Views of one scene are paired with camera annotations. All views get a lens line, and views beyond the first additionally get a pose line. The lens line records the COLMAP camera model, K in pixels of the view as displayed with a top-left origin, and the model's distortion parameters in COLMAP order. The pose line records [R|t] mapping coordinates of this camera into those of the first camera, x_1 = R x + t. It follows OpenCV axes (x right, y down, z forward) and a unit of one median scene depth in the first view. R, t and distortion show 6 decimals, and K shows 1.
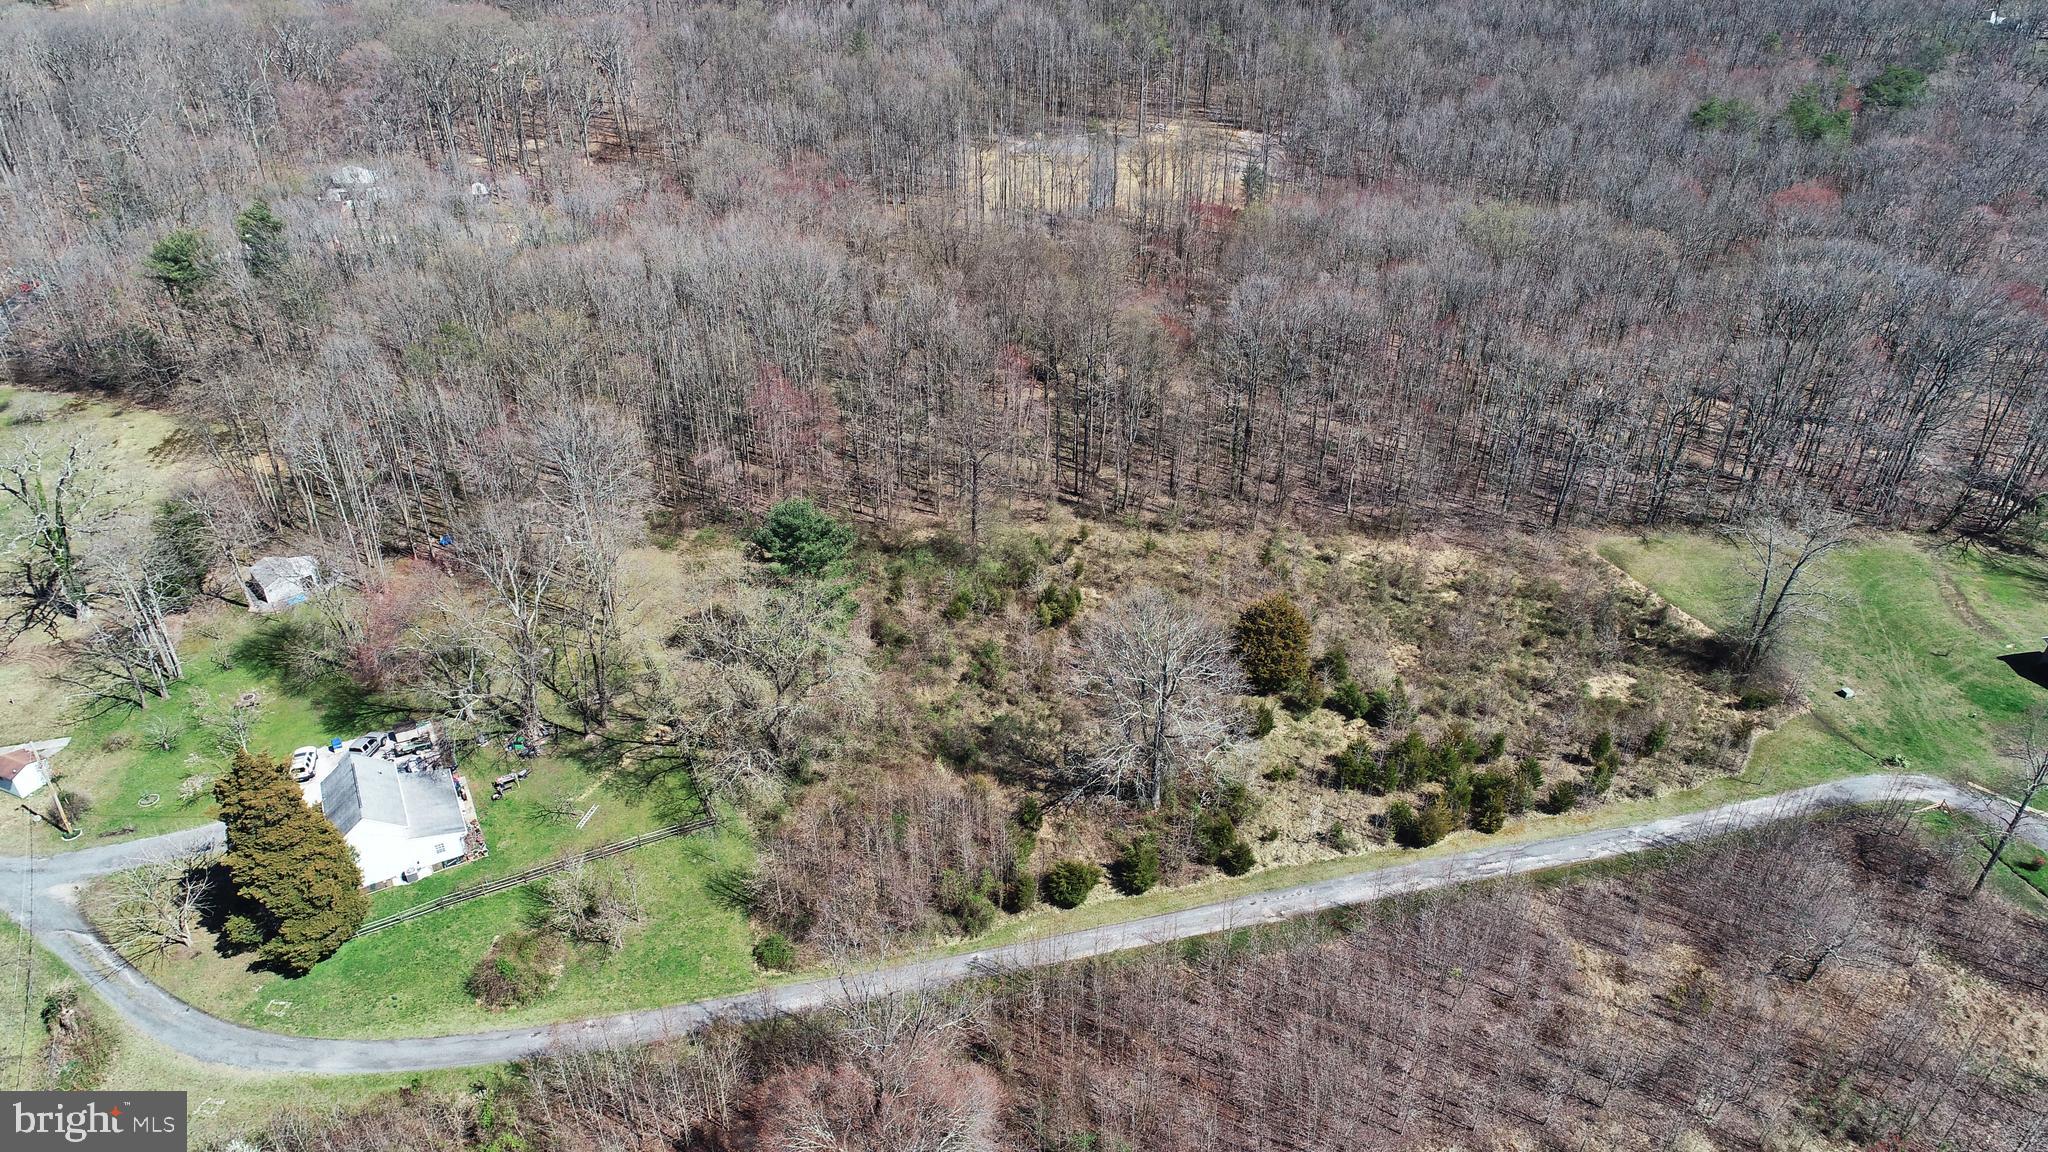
lens RADIAL K [[1369.7, 0, 1024.0], [0, 1369.7, 576.0], [0, 0, 1]] dist [-0.002147, -0.000429]
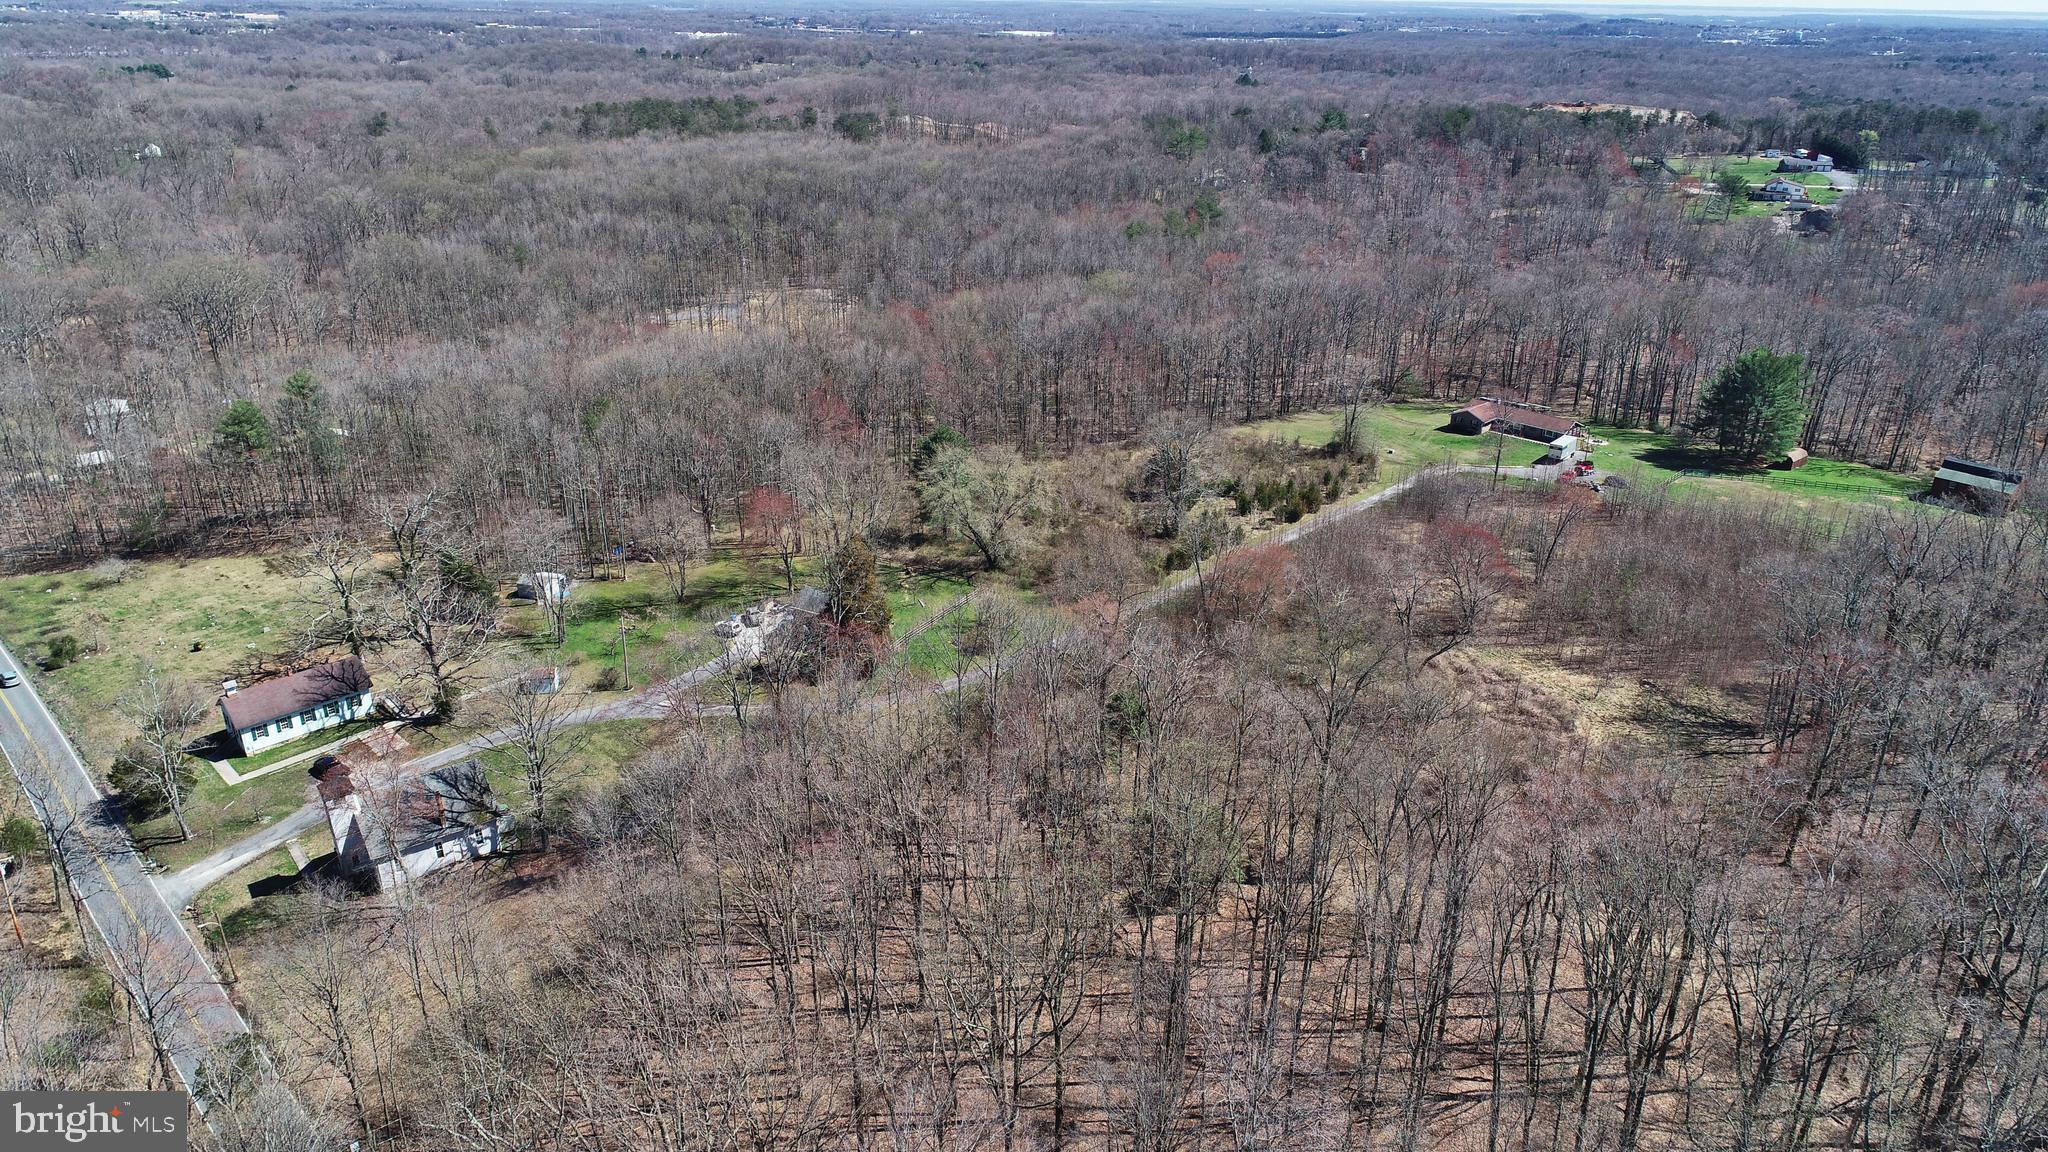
lens RADIAL K [[1369.7, 0, 1024.0], [0, 1369.7, 576.0], [0, 0, 1]] dist [-0.002147, -0.000429]
pose [[0.843966, -0.213777, 0.491957, -0.769896], [0.292712, 0.952103, -0.088426, 0.245317], [-0.449490, 0.218631, 0.866117, -0.396850]]
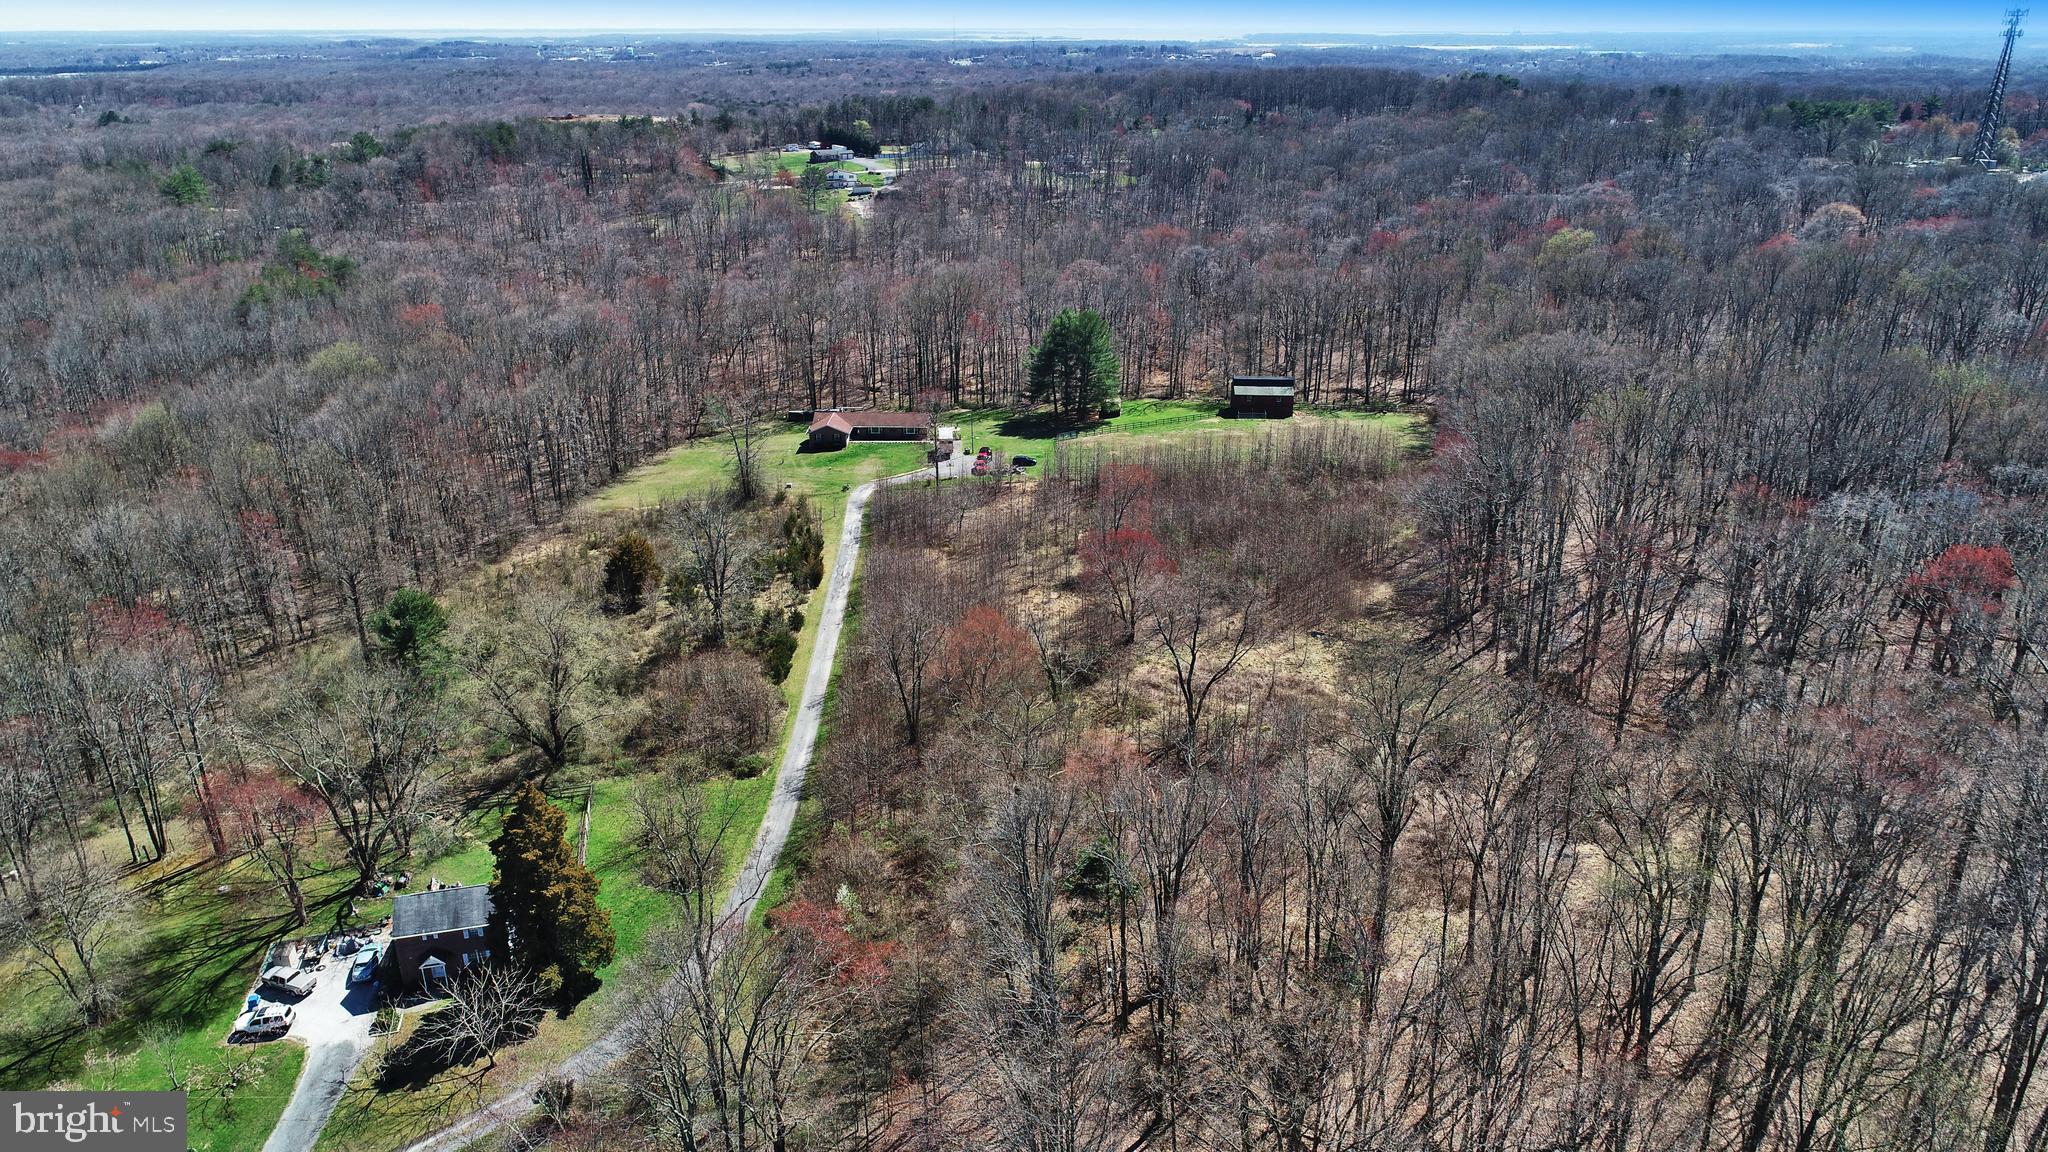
lens RADIAL K [[1369.7, 0, 1024.0], [0, 1369.7, 576.0], [0, 0, 1]] dist [-0.002147, -0.000429]
pose [[0.235810, -0.376786, 0.895782, -0.850481], [0.535430, 0.819622, 0.203802, -0.014437], [-0.810992, 0.431570, 0.395017, 0.086726]]
